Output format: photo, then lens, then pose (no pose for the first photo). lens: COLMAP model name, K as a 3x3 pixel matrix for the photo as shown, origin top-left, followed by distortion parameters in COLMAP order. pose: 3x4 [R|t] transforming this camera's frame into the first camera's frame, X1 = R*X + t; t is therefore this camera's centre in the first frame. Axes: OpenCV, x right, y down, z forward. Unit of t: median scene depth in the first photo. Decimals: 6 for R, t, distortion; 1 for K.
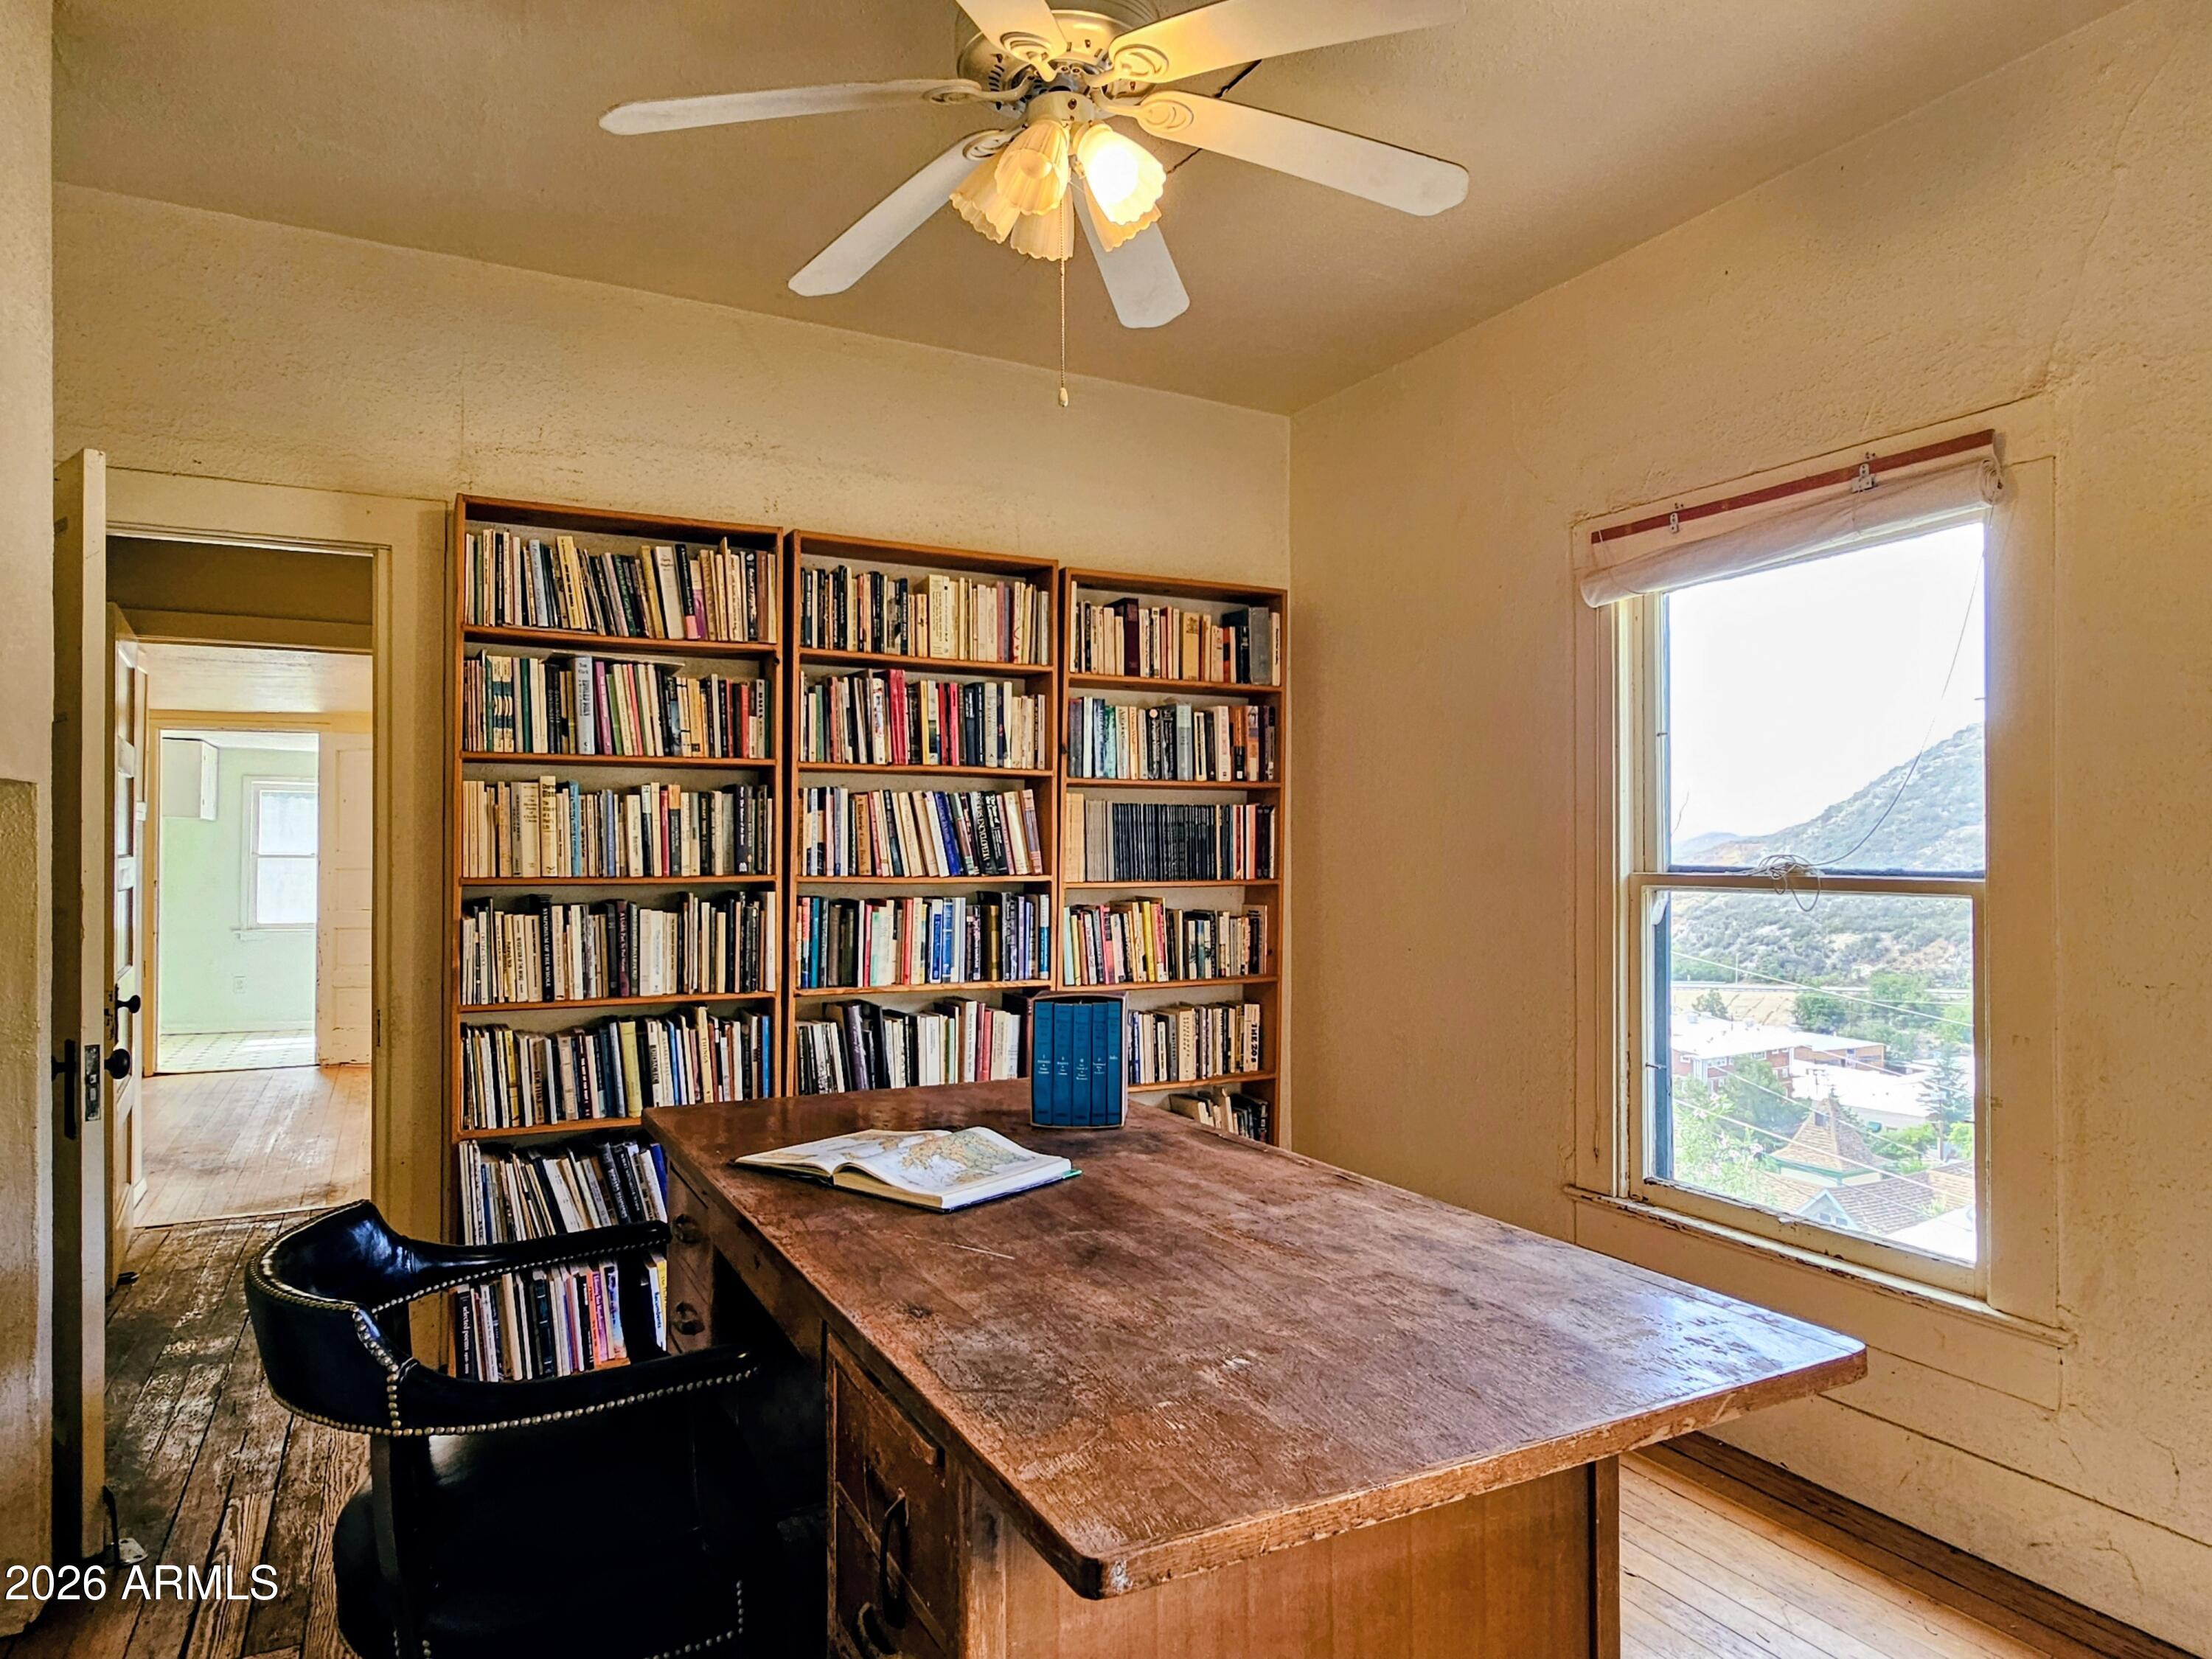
lens RADIAL K [[1334.3, 0, 1092.1], [0, 1334.3, 849.0], [0, 0, 1]] dist [-0.009952, 0.005895]
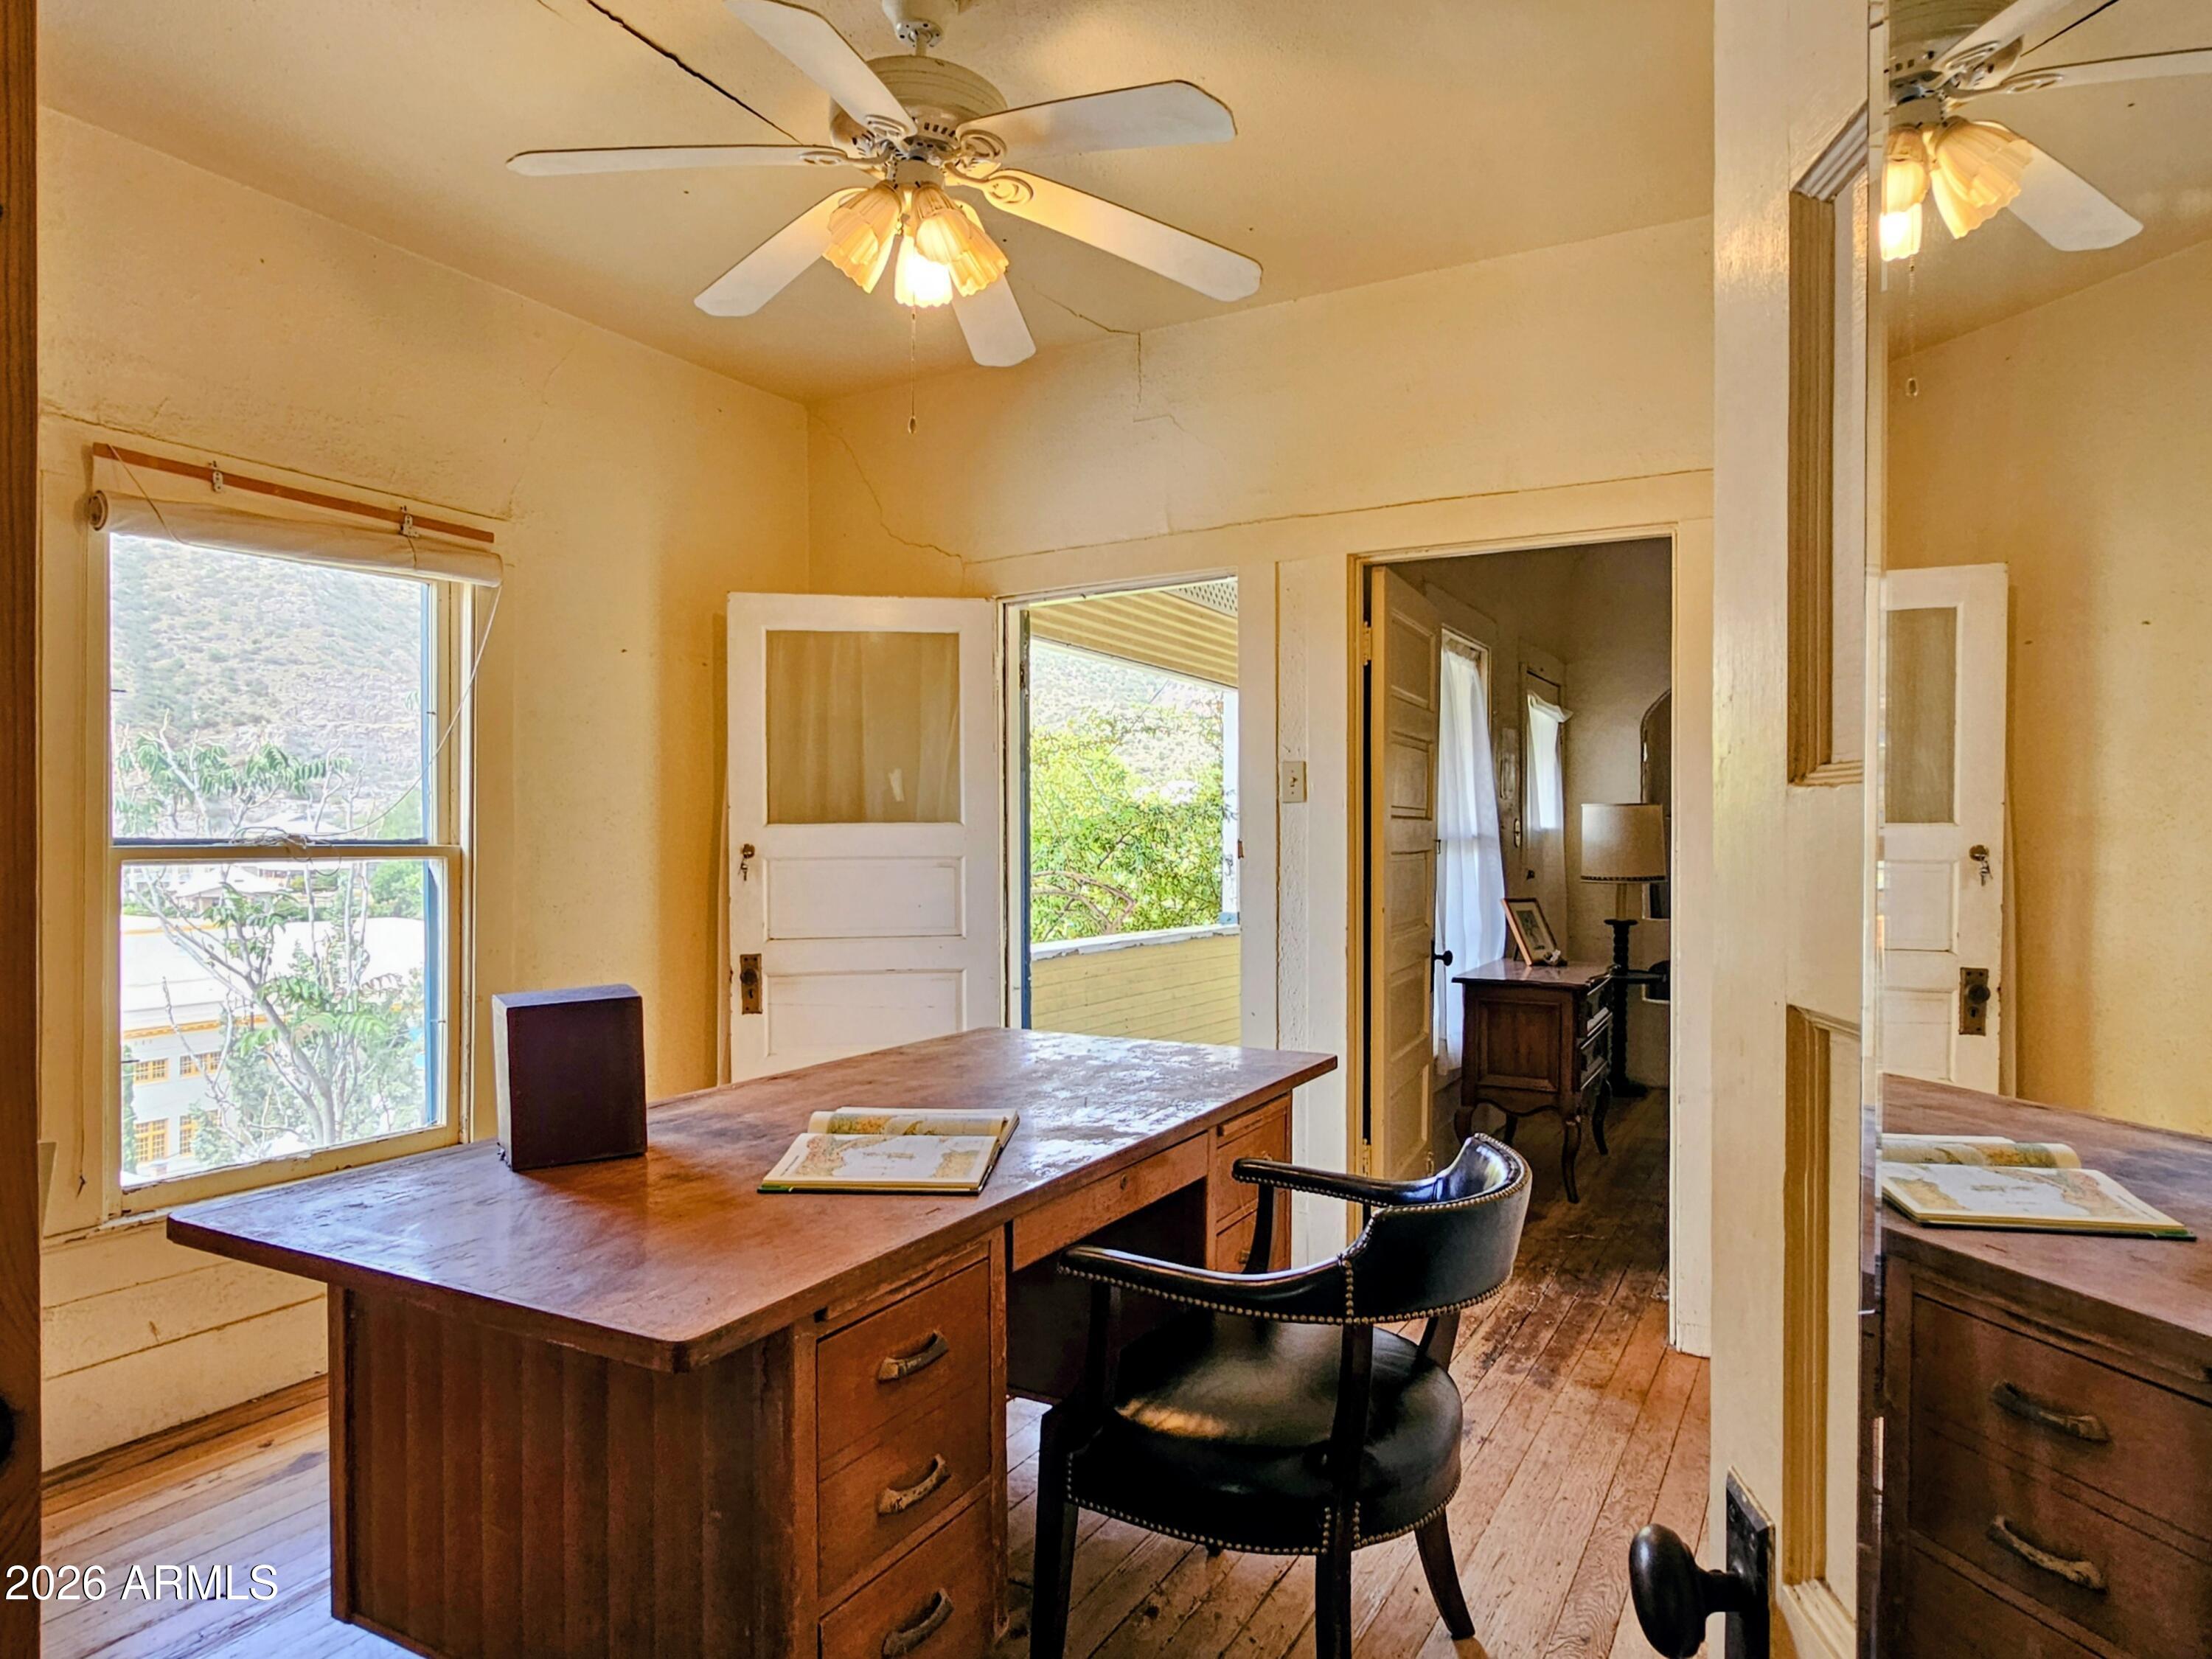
lens RADIAL K [[1334.3, 0, 1107.3], [0, 1334.3, 837.9], [0, 0, 1]] dist [-0.009952, 0.005895]
pose [[-0.554994, 0.000003, 0.831854, -0.758809], [-0.003186, 0.999993, -0.002129, 0.013925], [-0.831848, -0.003832, -0.554990, 1.045929]]
